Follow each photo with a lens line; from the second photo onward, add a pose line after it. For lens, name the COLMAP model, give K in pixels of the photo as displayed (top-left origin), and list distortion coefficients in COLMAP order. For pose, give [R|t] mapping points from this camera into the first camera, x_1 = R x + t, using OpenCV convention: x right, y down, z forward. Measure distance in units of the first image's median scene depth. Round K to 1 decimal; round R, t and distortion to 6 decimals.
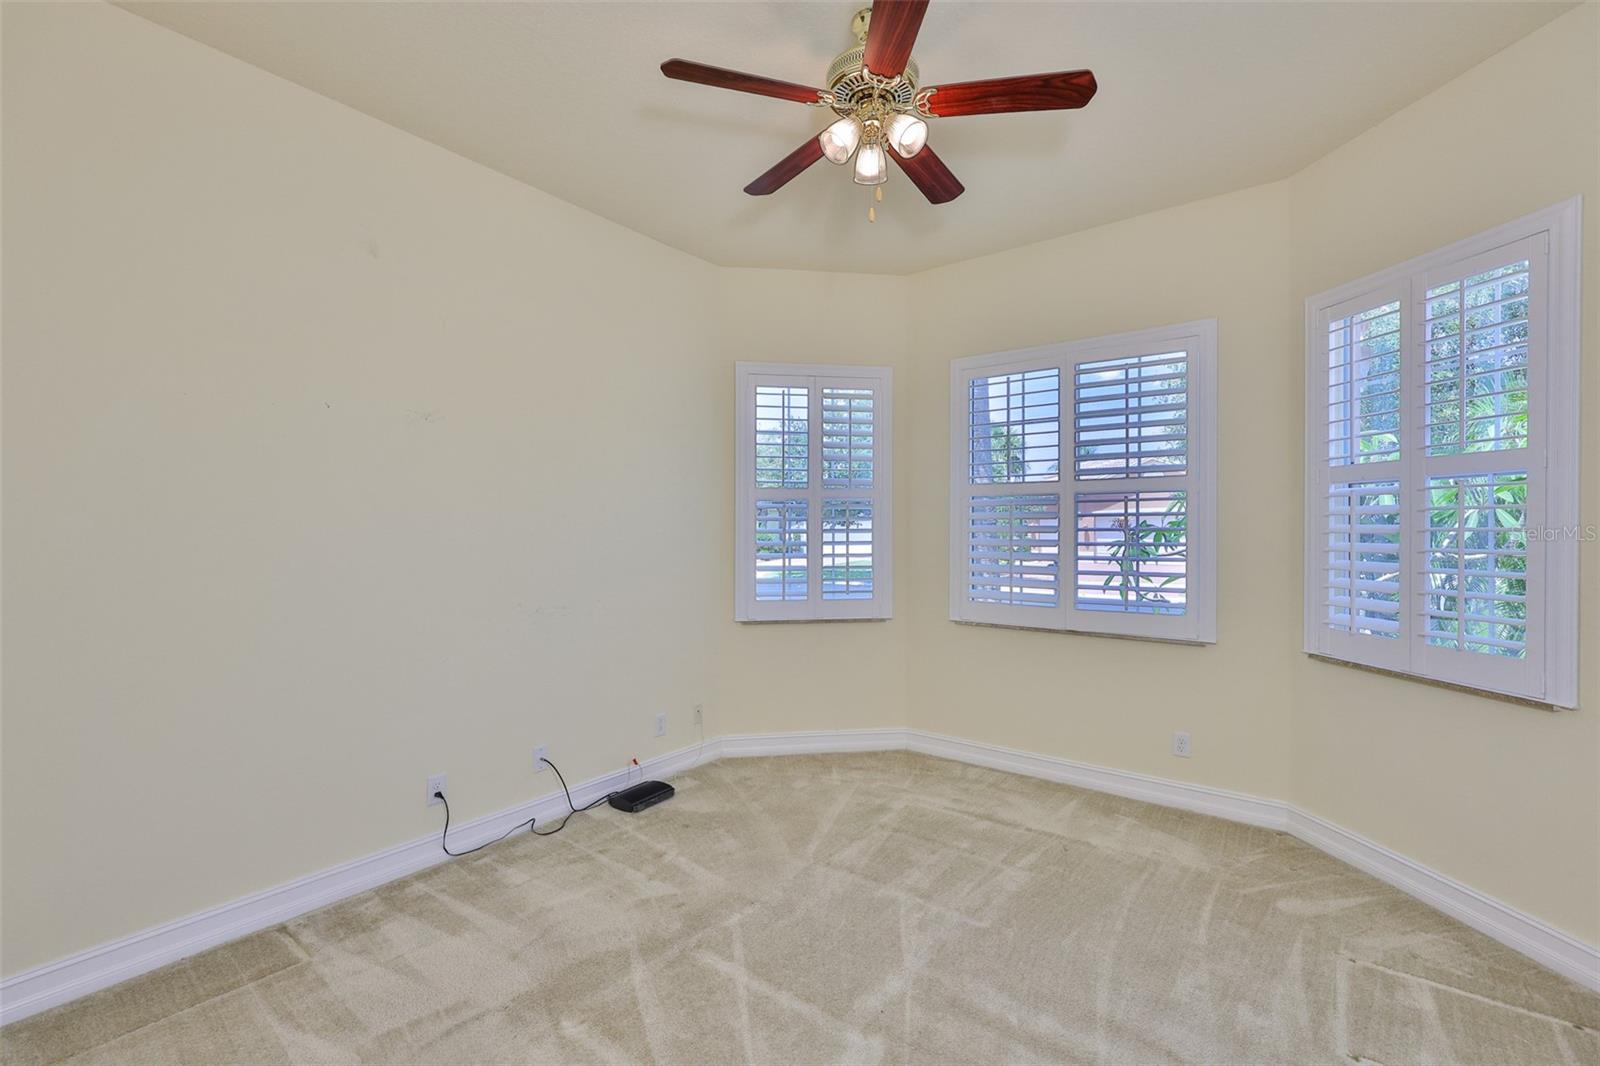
lens RADIAL K [[687.7, 0, 802.5], [0, 687.7, 531.3], [0, 0, 1]] dist [-0.008165, -0.000239]
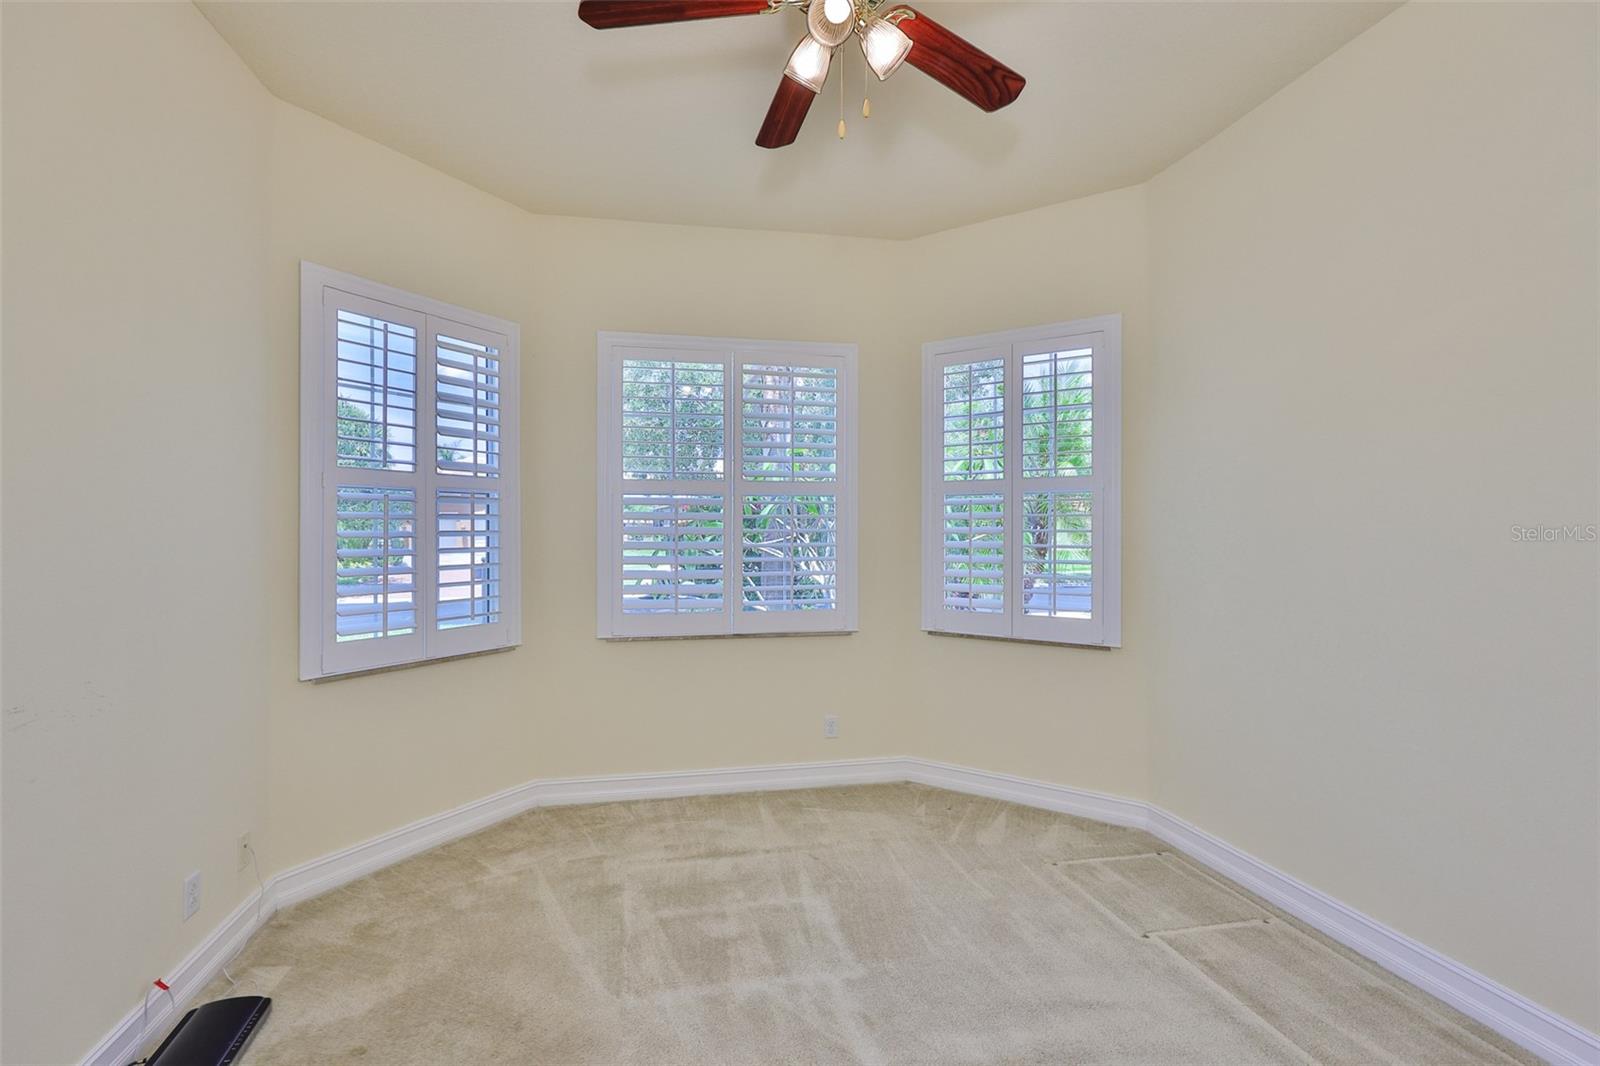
lens RADIAL K [[687.7, 0, 796.4], [0, 687.7, 531.0], [0, 0, 1]] dist [-0.008165, -0.000239]
pose [[0.671326, -0.000617, 0.741162, -0.298821], [0.003405, 0.999992, -0.002252, -0.000033], [-0.741155, 0.004036, 0.671322, 0.301950]]
